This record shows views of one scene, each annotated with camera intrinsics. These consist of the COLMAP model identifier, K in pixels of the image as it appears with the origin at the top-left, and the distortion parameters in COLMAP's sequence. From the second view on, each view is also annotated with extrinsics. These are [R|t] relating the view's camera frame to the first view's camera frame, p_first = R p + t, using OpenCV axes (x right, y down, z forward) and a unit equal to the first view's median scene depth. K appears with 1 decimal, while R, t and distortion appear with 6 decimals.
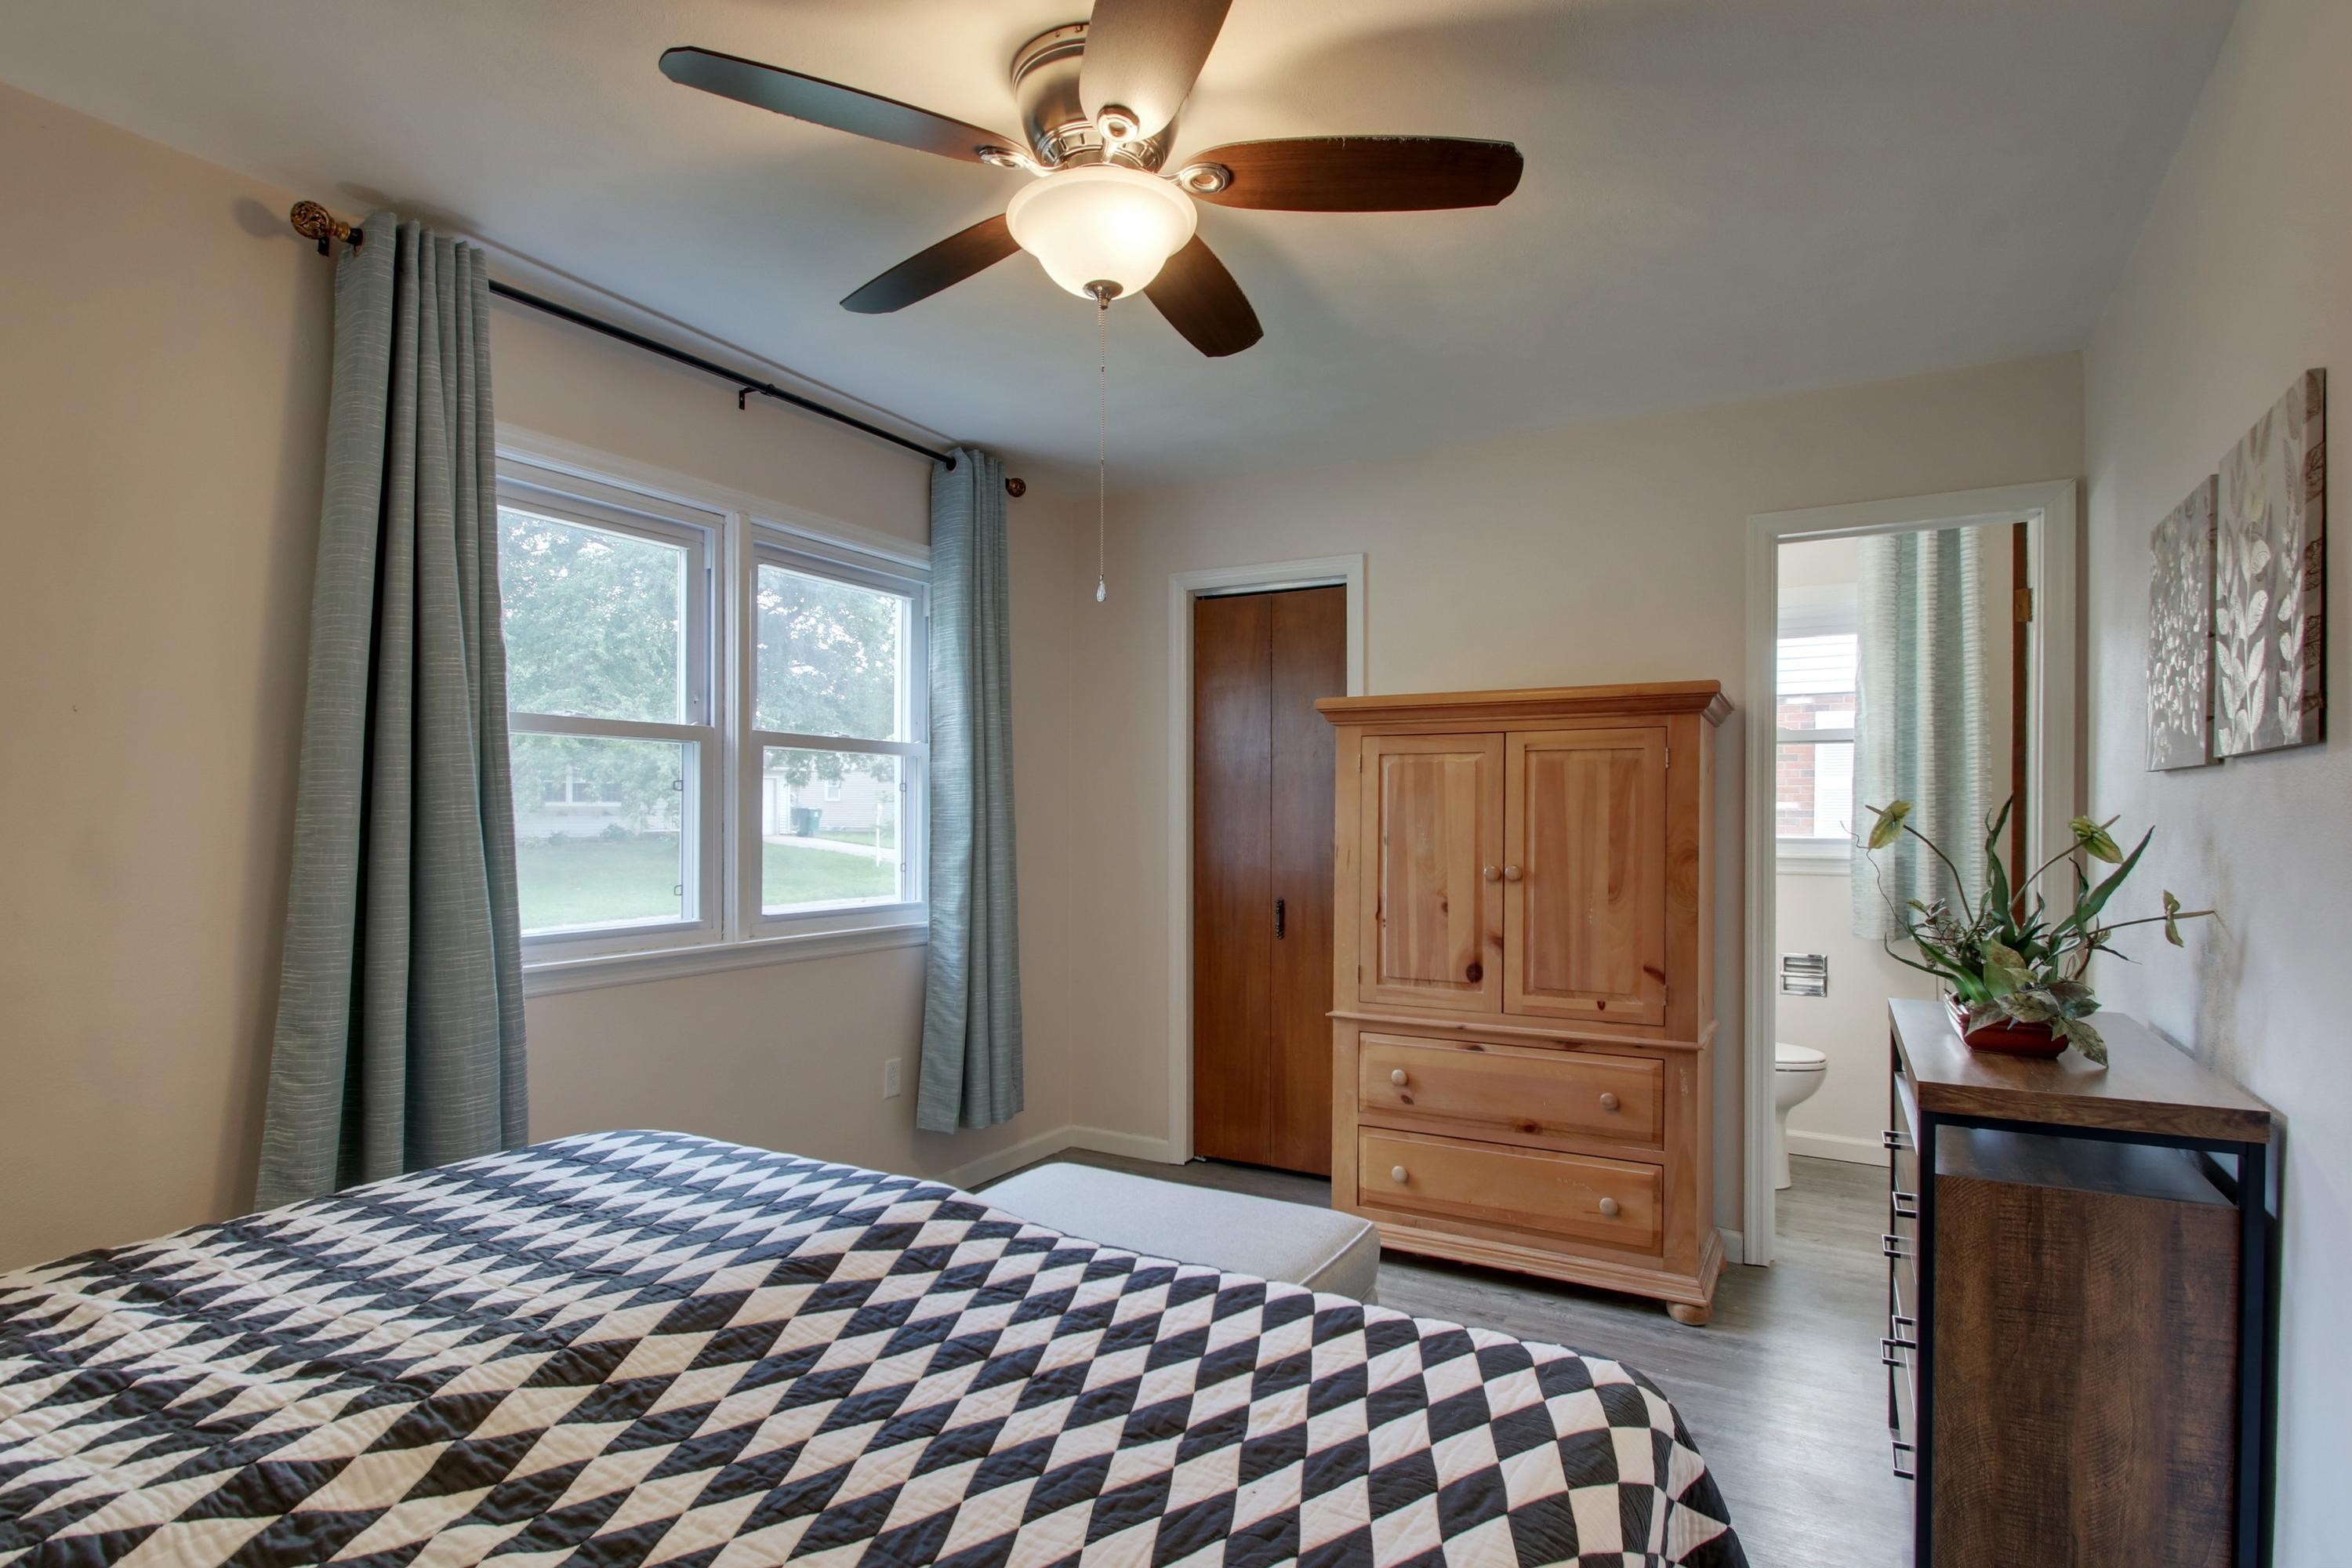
lens RADIAL K [[1235.8, 0, 1182.8], [0, 1235.8, 796.3], [0, 0, 1]] dist [0.014096, -0.005401]
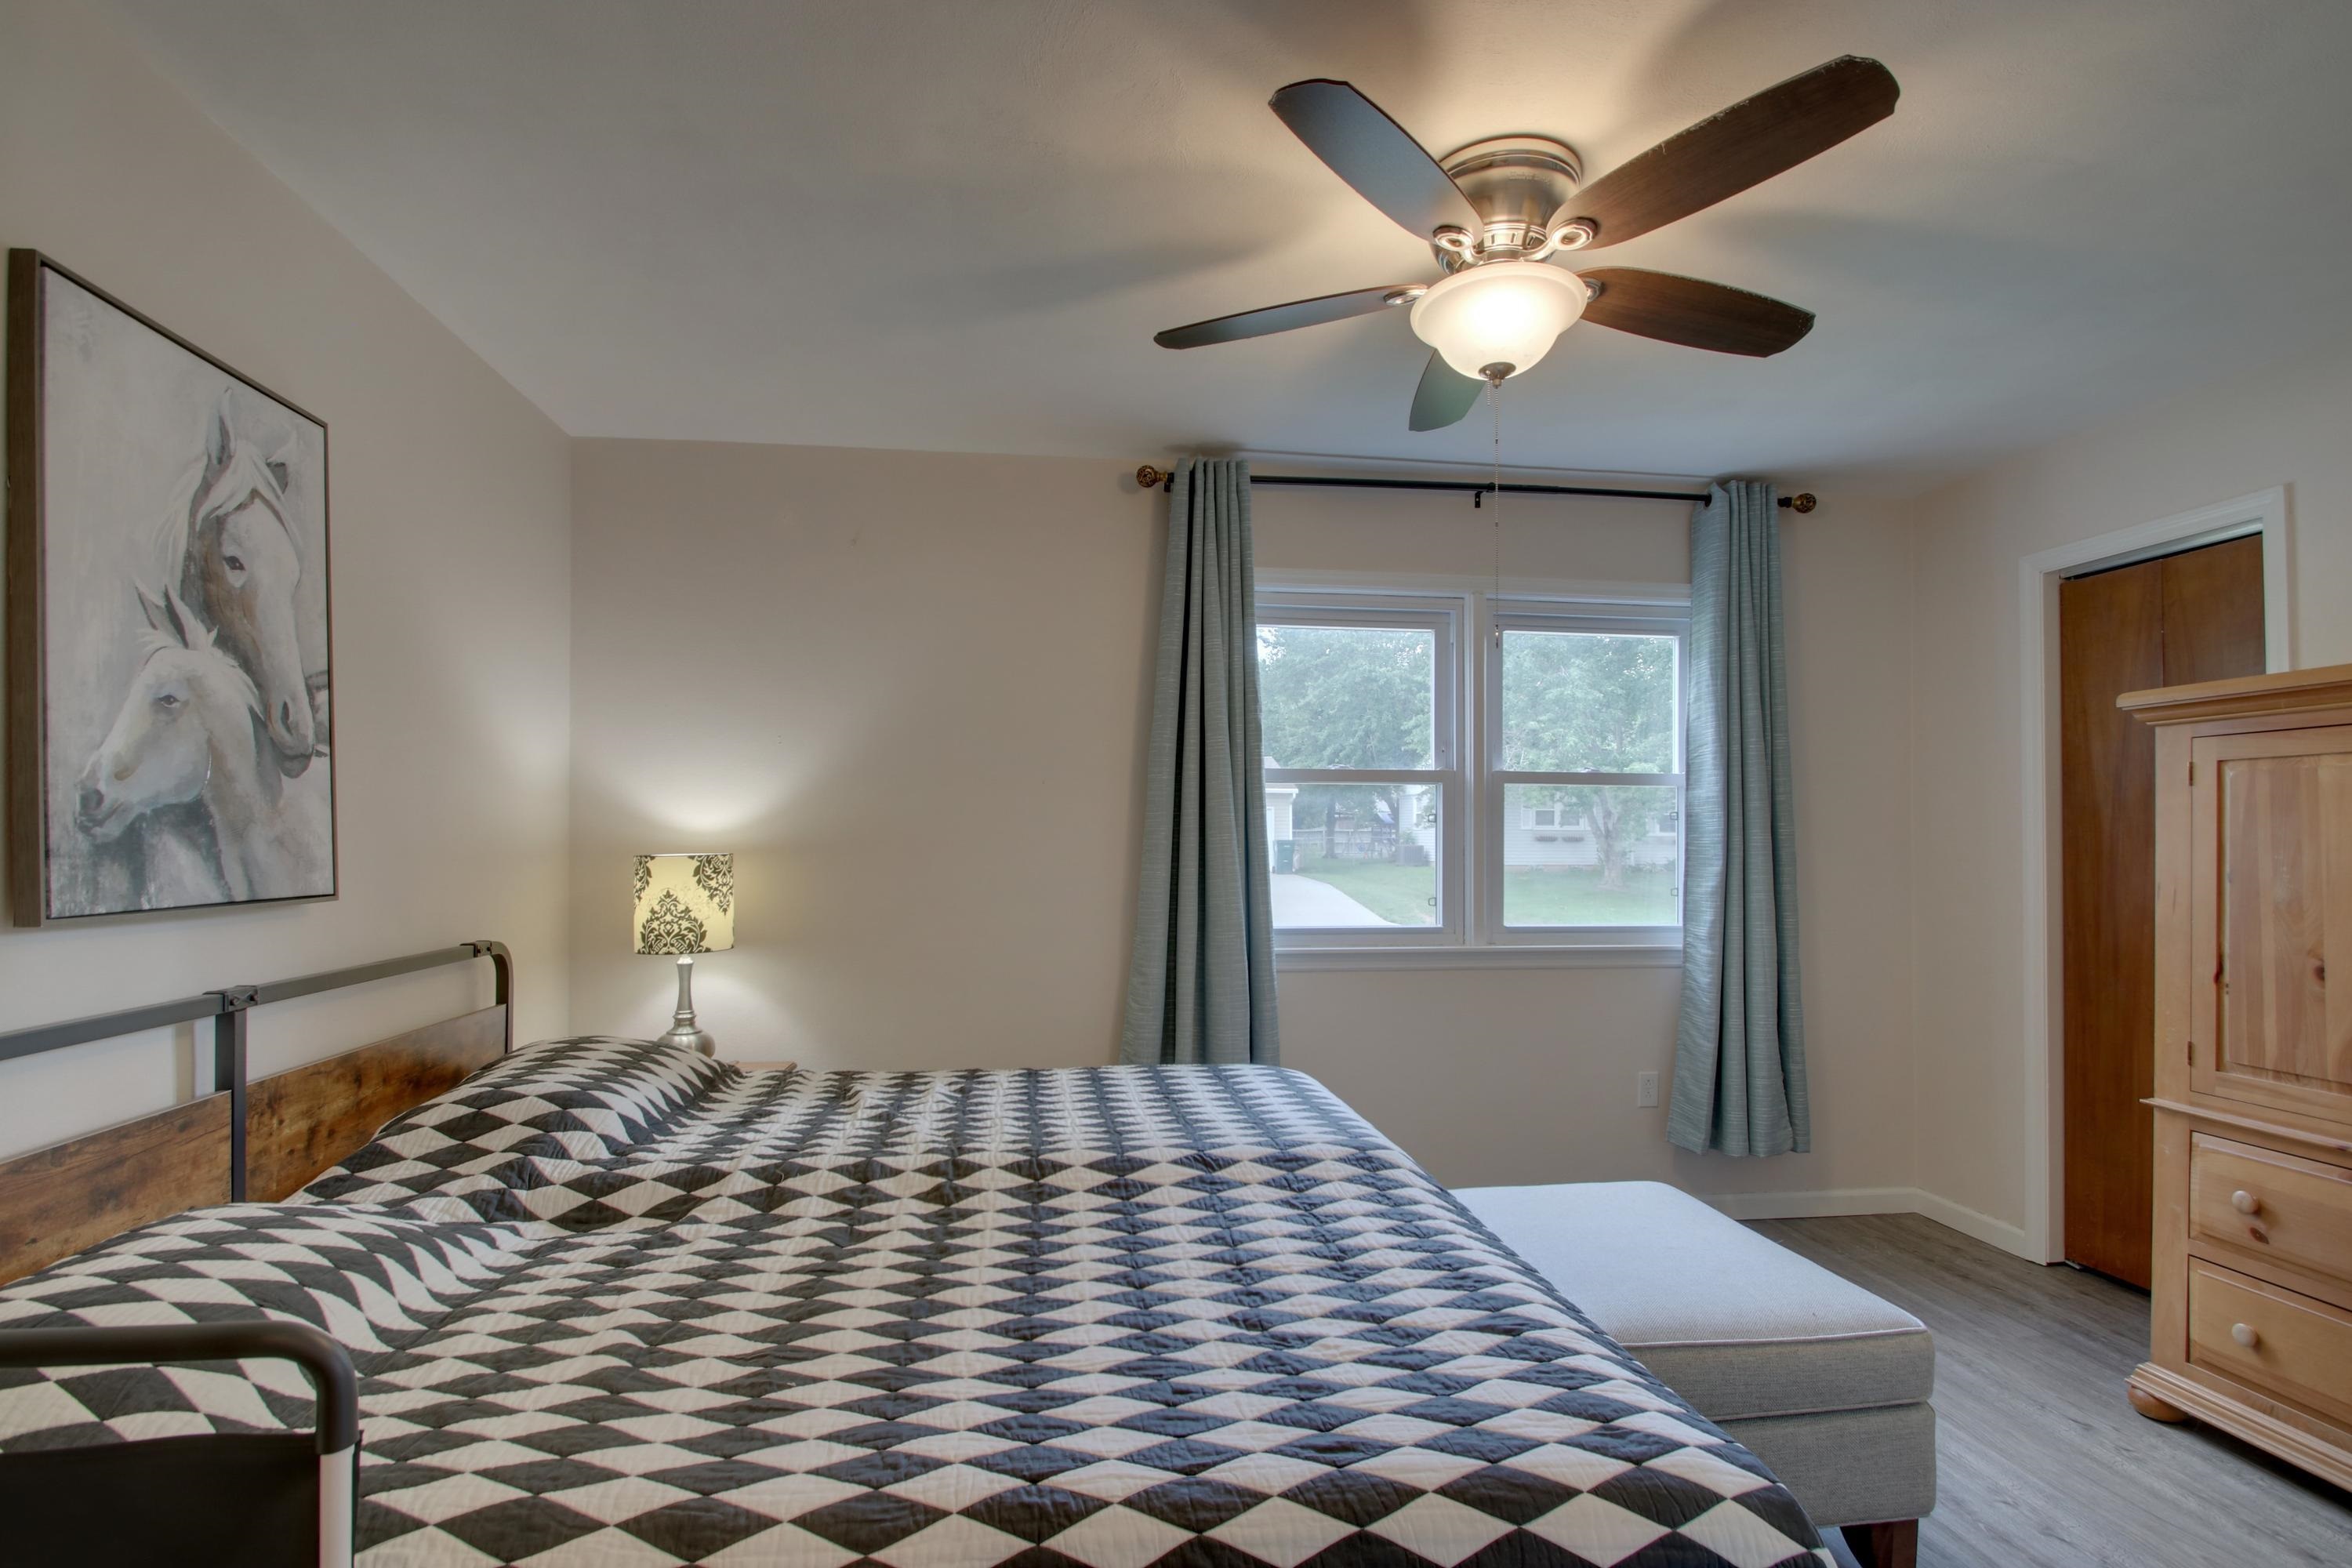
lens RADIAL K [[1145.6, 0, 1184.9], [0, 1145.6, 803.1], [0, 0, 1]] dist [0.004223, -0.004045]
pose [[0.600092, -0.026264, -0.799500, 0.345856], [0.009089, 0.999620, -0.026016, 0.003846], [0.799879, 0.008346, 0.600103, 0.092596]]
